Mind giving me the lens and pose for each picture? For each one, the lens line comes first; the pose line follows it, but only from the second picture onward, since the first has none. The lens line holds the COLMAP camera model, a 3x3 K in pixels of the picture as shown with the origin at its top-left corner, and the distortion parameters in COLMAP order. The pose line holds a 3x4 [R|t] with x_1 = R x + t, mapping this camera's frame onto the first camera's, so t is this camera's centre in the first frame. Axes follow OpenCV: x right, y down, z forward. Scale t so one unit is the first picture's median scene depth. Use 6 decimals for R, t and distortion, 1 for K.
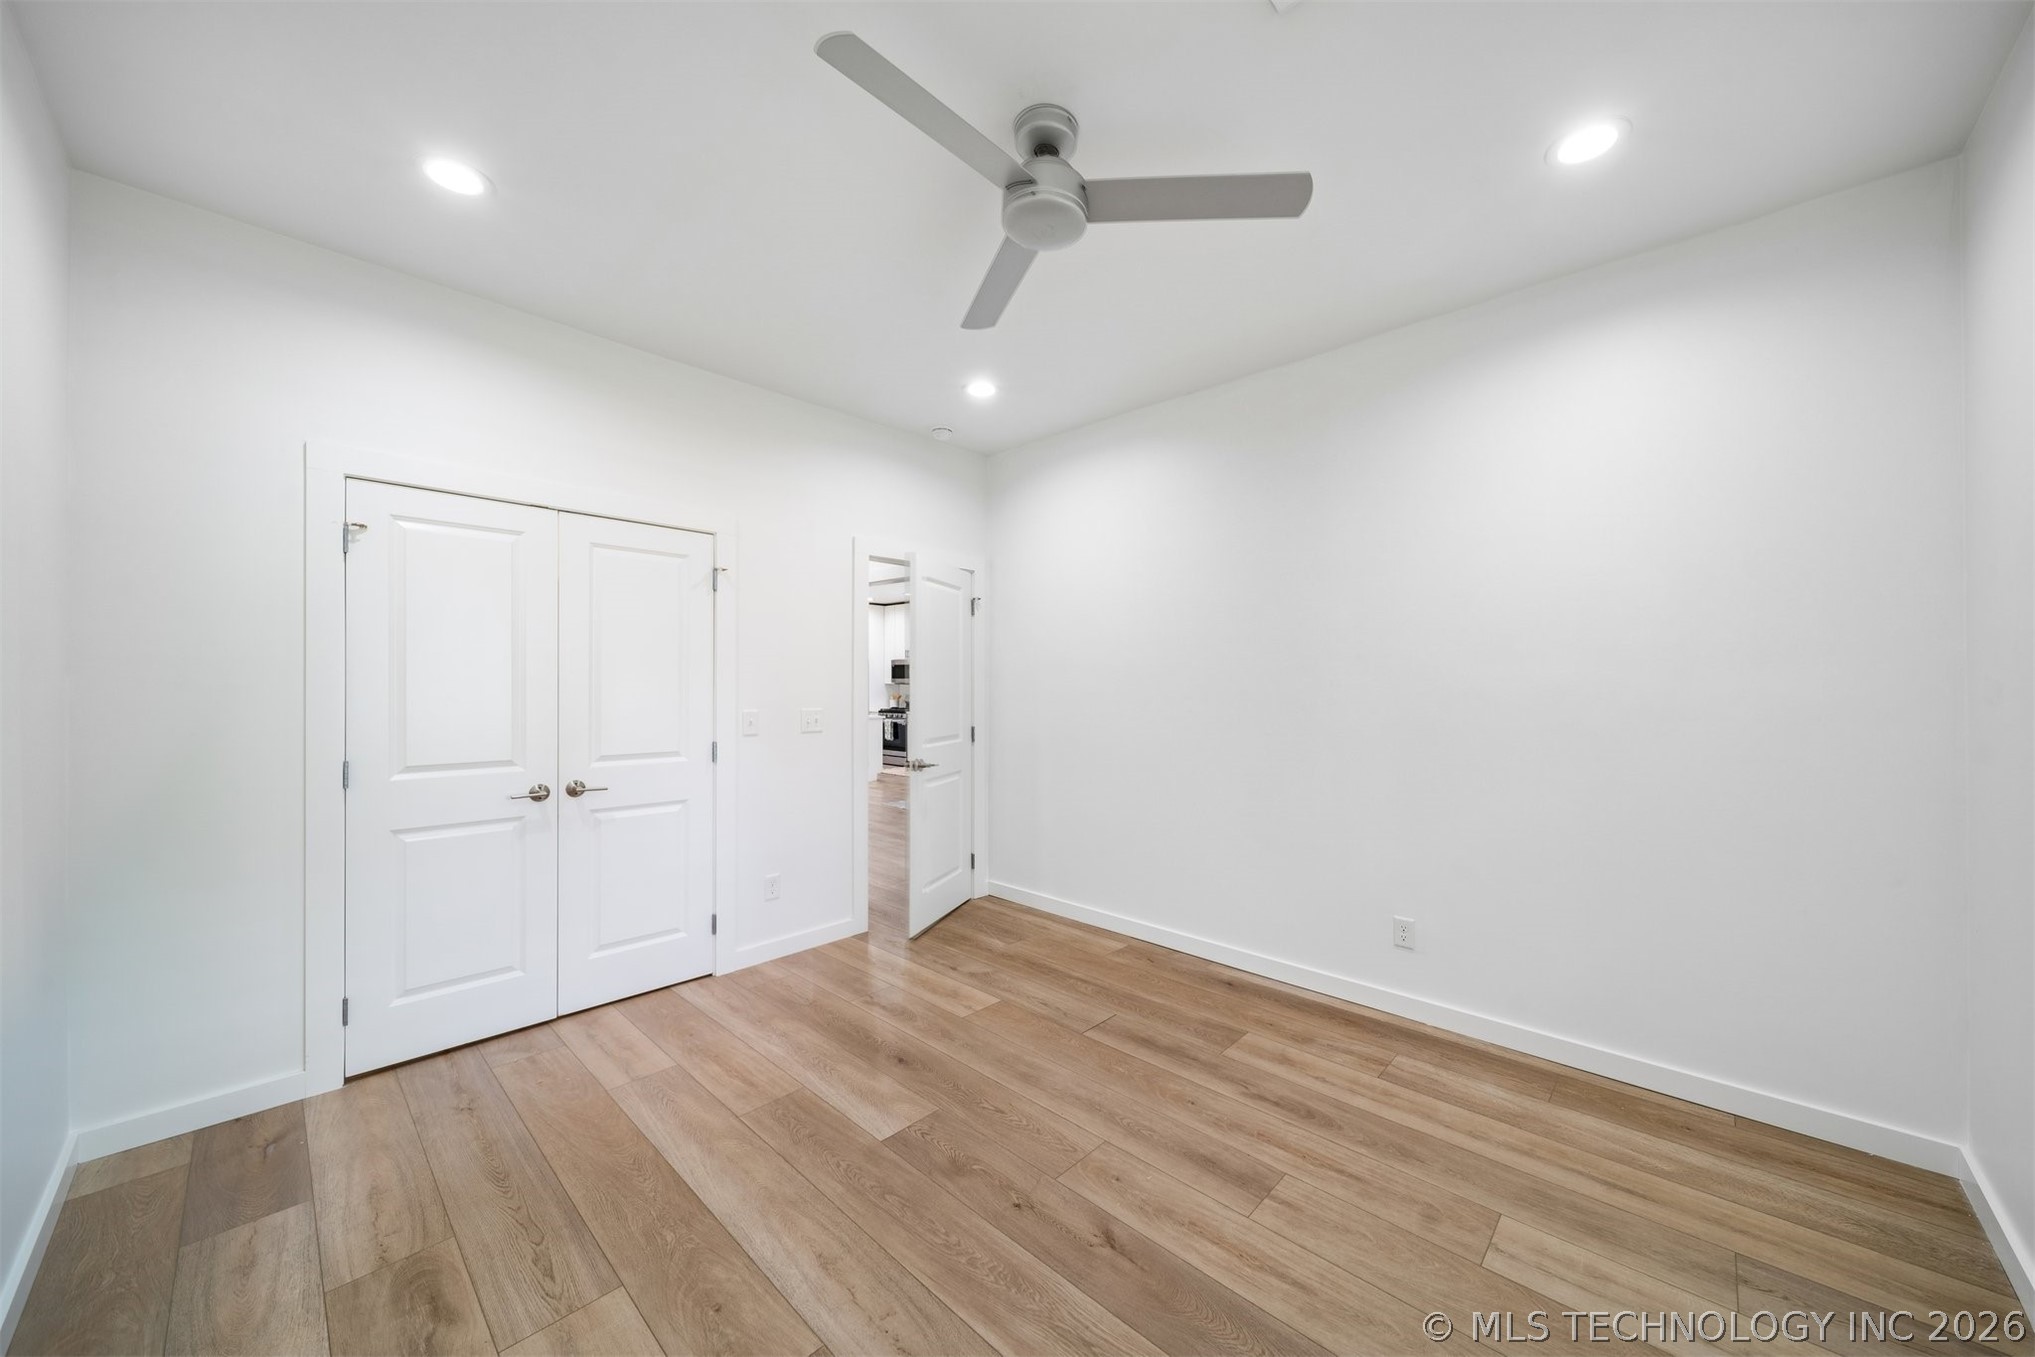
lens RADIAL K [[717.7, 0, 1026.2], [0, 717.7, 687.1], [0, 0, 1]] dist [0.000926, 0.000025]
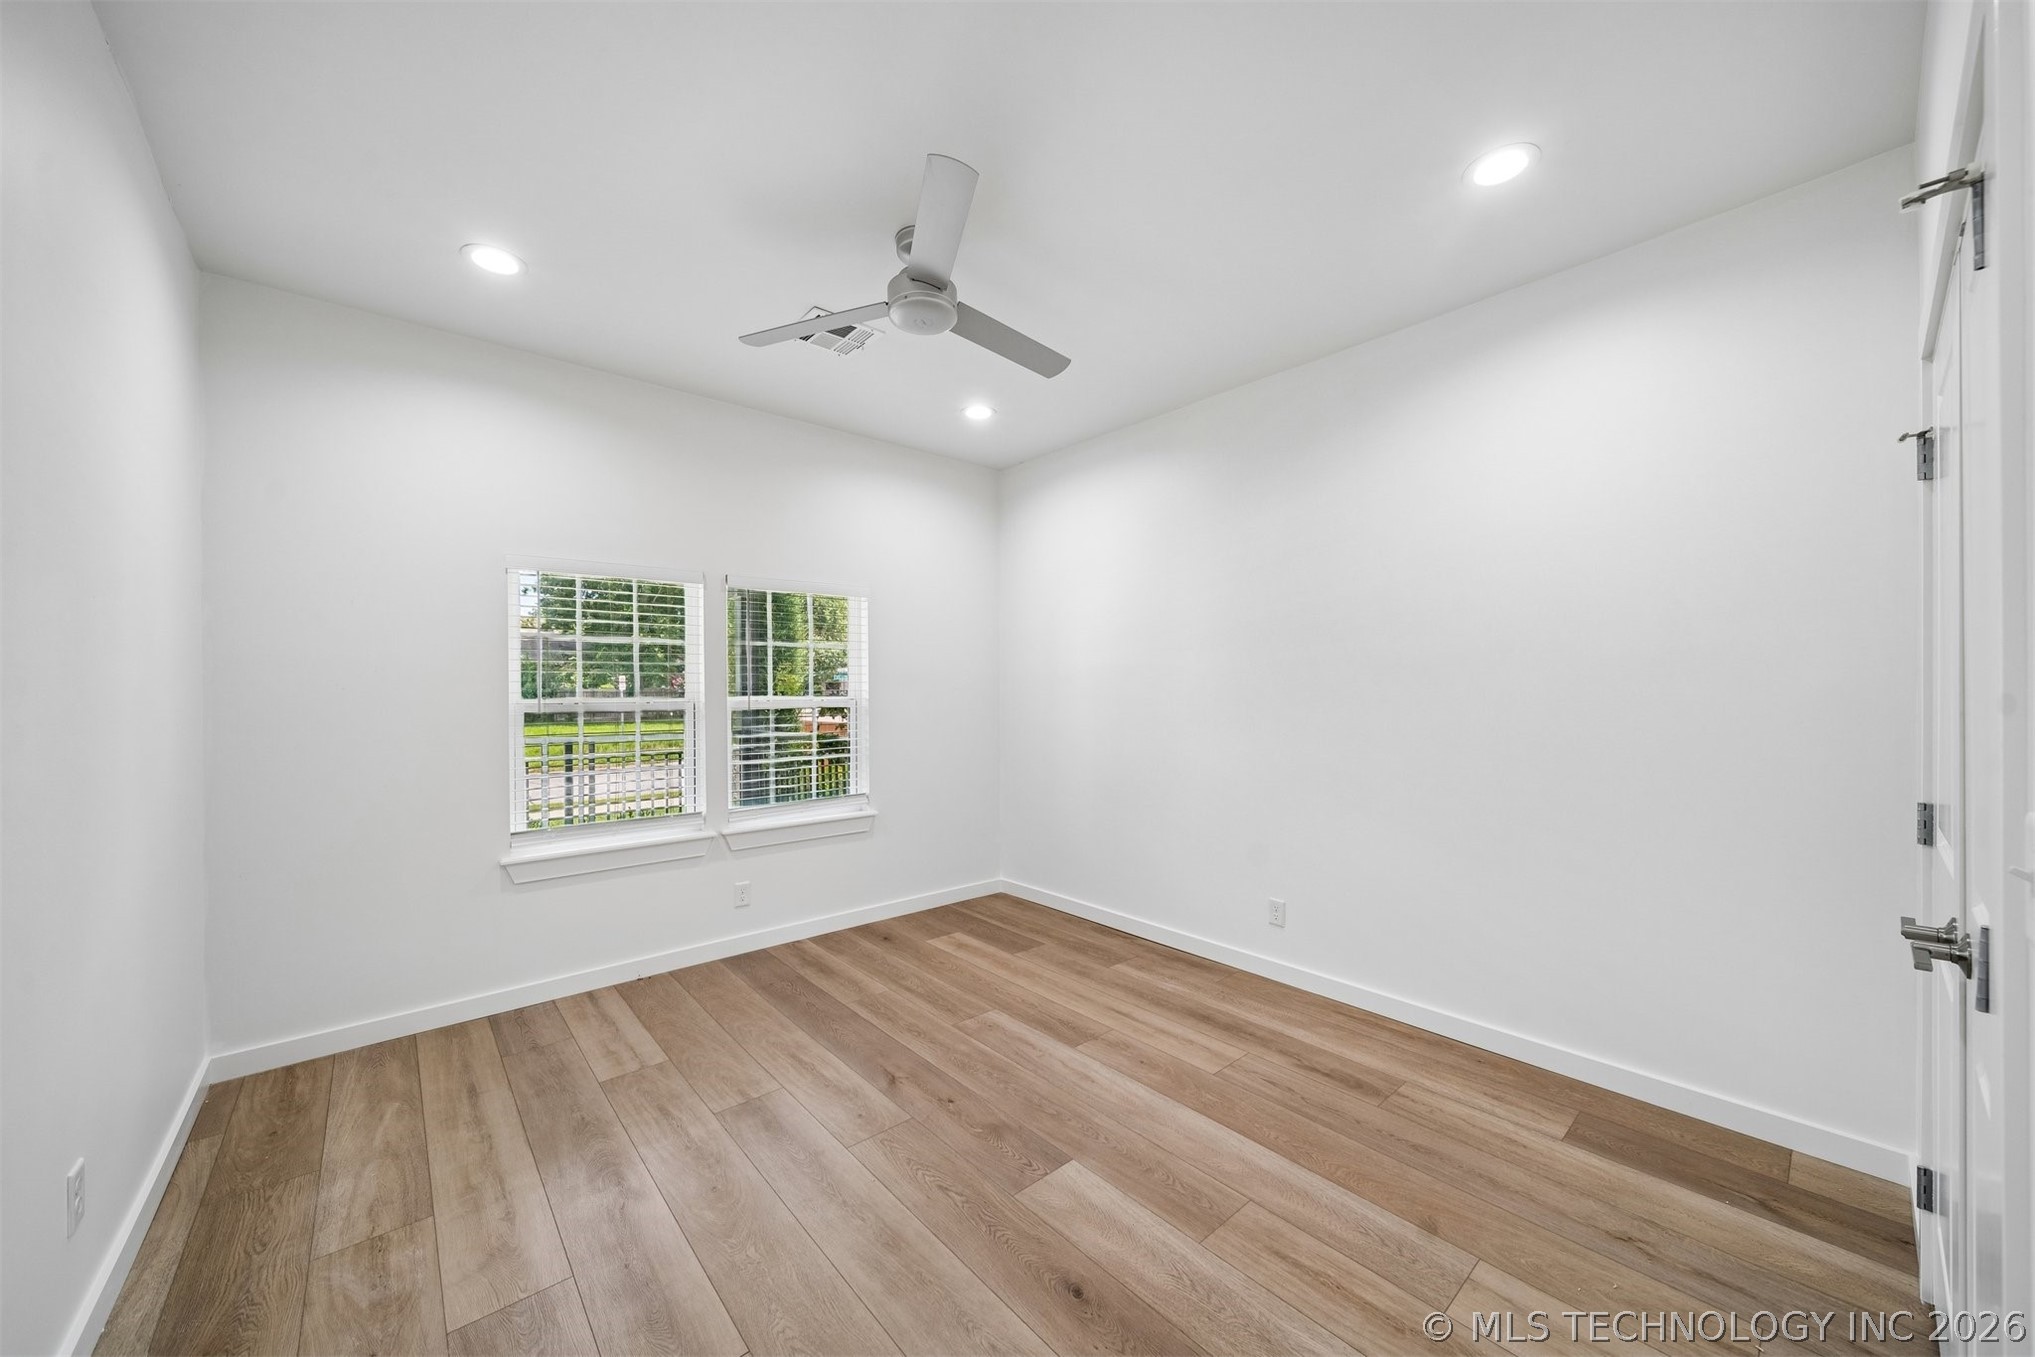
lens RADIAL K [[717.7, 0, 1026.2], [0, 717.7, 687.1], [0, 0, 1]] dist [0.000926, 0.000025]
pose [[-0.996037, 0.004979, 0.088801, -0.245716], [0.004492, 0.999974, -0.005685, -0.000360], [-0.088827, -0.005264, -0.996033, 2.119217]]
